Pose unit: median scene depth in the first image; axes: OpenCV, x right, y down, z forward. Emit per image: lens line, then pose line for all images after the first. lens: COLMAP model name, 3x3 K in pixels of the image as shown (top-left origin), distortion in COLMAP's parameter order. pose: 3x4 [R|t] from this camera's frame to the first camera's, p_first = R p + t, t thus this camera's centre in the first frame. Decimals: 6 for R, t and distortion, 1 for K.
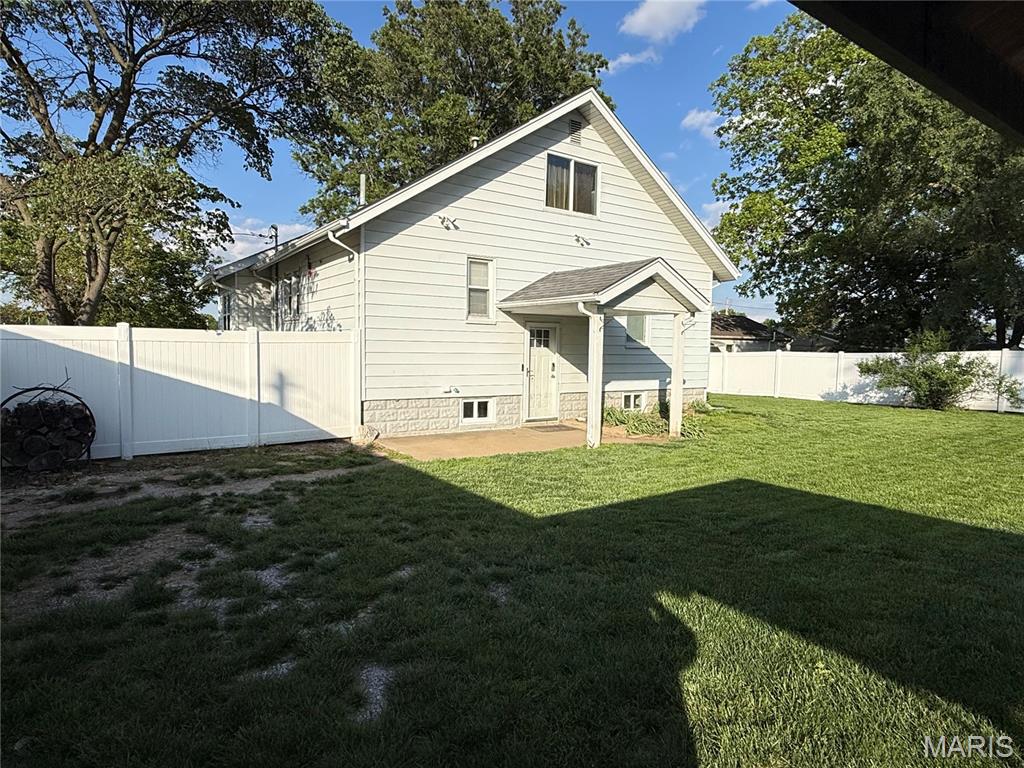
lens RADIAL K [[590.9, 0, 512.0], [0, 590.9, 384.0], [0, 0, 1]] dist [-0.000120, -0.000072]
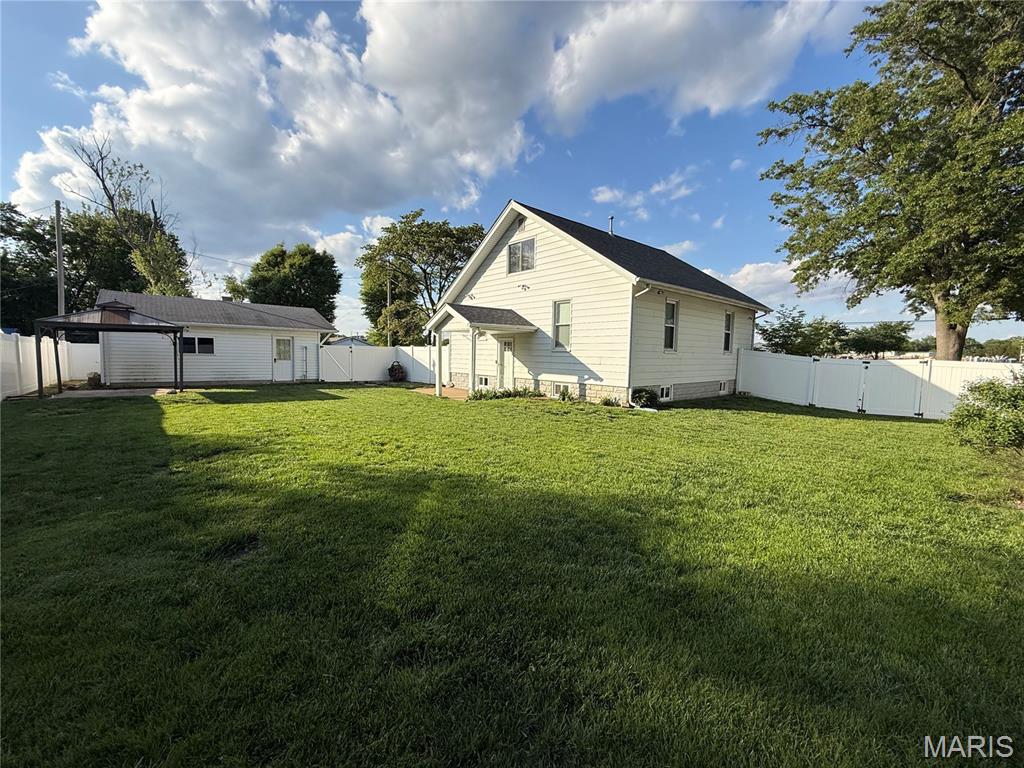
lens RADIAL K [[413.9, 0, 512.0], [0, 413.9, 384.0], [0, 0, 1]] dist [-0.000135, -0.000020]
pose [[0.122585, 0.059296, -0.990685, 1.327316], [-0.079388, 0.995601, 0.049766, -0.027039], [0.989278, 0.072548, 0.126753, 0.864584]]
